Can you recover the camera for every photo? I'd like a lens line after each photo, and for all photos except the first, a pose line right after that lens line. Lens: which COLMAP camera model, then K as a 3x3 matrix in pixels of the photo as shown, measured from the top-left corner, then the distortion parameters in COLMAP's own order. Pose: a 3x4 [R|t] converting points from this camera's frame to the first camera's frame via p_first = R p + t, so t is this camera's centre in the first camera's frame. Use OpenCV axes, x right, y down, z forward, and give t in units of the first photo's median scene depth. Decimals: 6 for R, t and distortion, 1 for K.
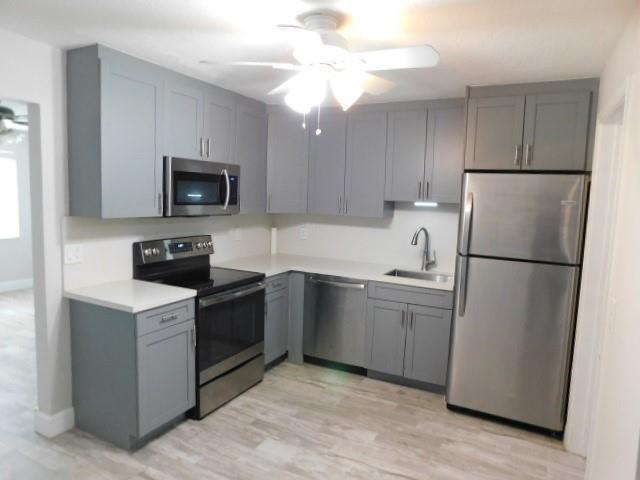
lens RADIAL K [[421.5, 0, 321.5], [0, 421.5, 238.8], [0, 0, 1]] dist [-0.055128, 0.038899]
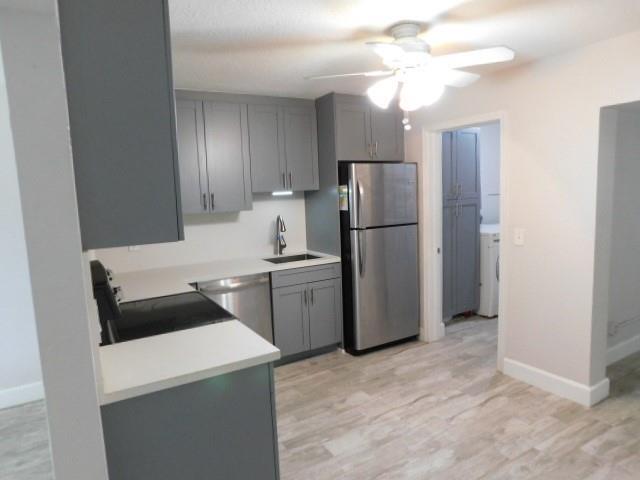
lens RADIAL K [[421.5, 0, 321.1], [0, 421.5, 240.0], [0, 0, 1]] dist [-0.055128, 0.038899]
pose [[0.518851, -0.154216, 0.840840, -0.796119], [0.139857, 0.985654, 0.094475, -0.065165], [-0.843347, 0.068579, 0.532976, 0.433147]]
